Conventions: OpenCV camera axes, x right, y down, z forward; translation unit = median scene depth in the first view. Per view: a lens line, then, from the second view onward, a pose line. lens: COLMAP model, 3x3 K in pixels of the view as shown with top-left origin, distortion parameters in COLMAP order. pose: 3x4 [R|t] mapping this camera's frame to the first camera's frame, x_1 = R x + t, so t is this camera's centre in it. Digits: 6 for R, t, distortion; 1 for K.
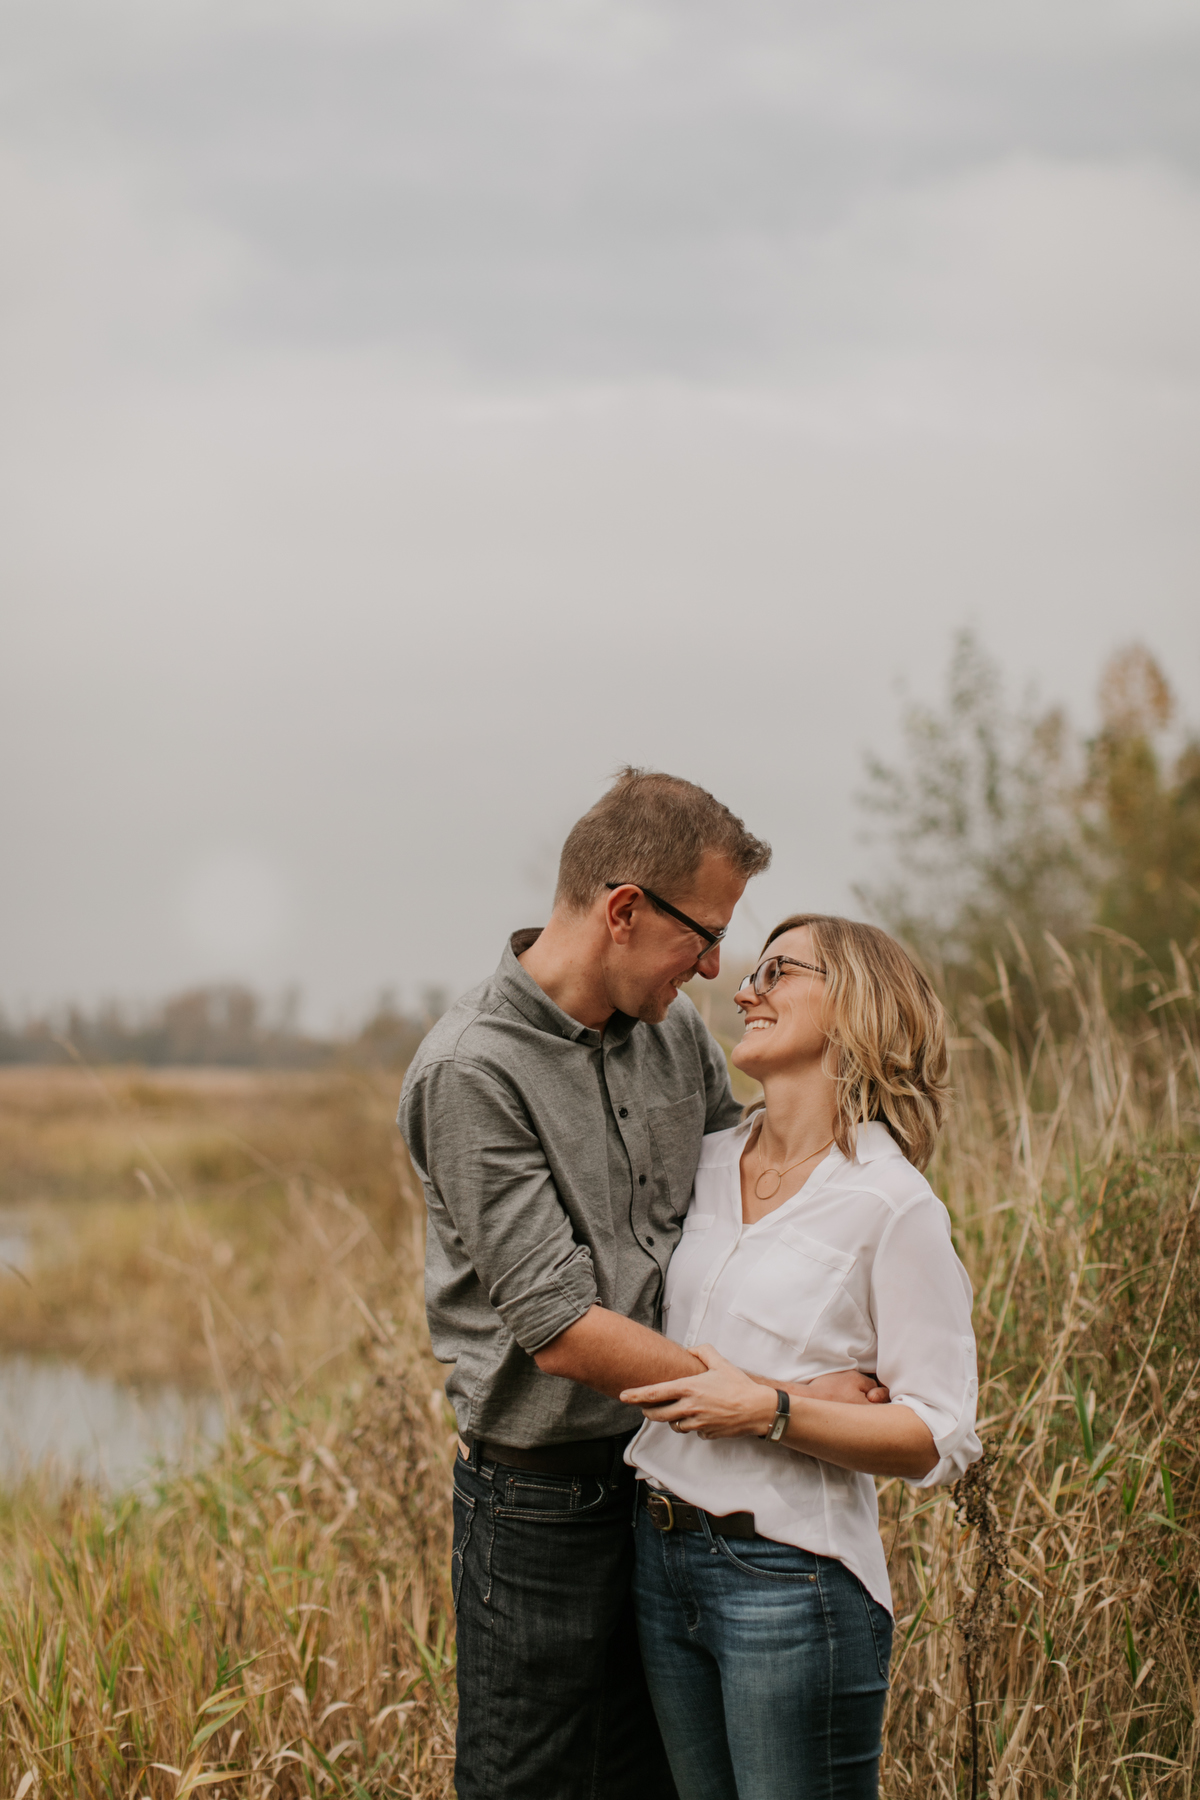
lens RADIAL K [[2596.7, 0, 600.0], [0, 2596.7, 900.0], [0, 0, 1]] dist [-0.219192, -0.017265]
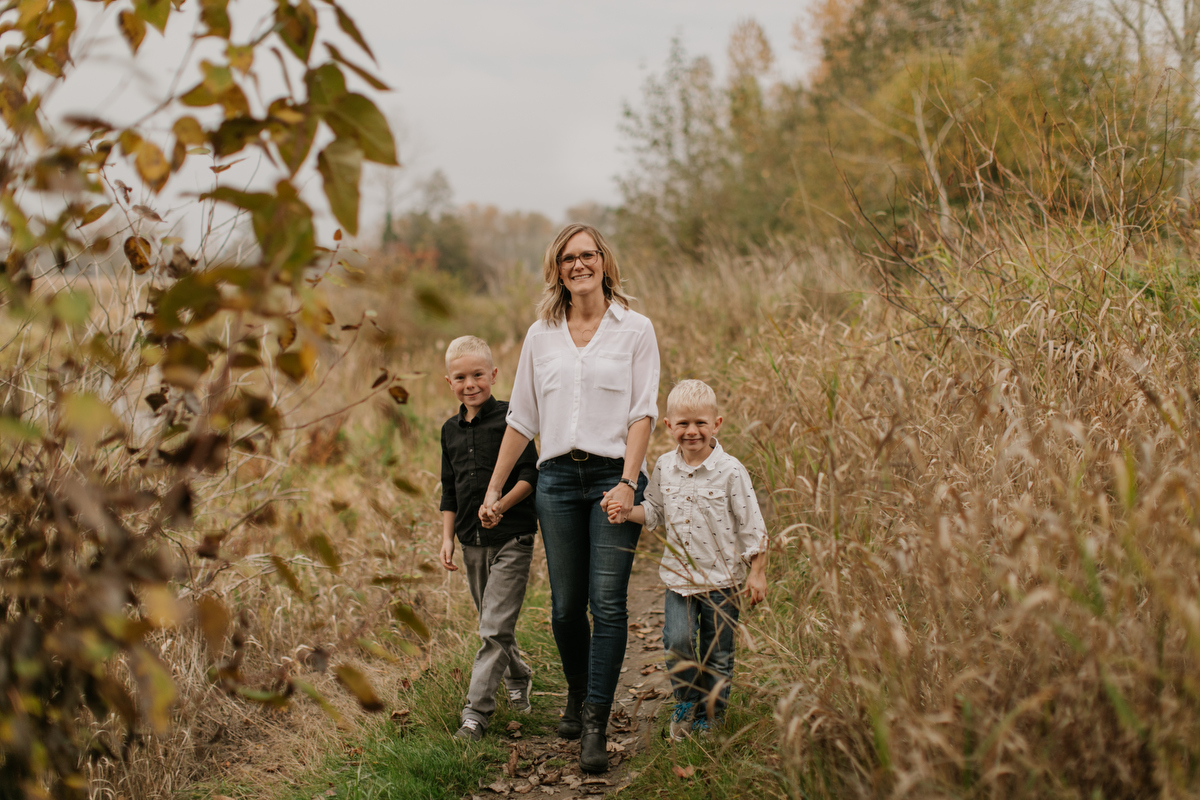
lens RADIAL K [[1762.2, 0, 600.0], [0, 1762.2, 400.0], [0, 0, 1]] dist [0.033719, -0.105560]
pose [[0.991292, 0.003876, 0.131622, -0.072857], [-0.021036, 0.991391, 0.129234, -0.008997], [-0.129988, -0.130877, 0.982840, -0.248536]]
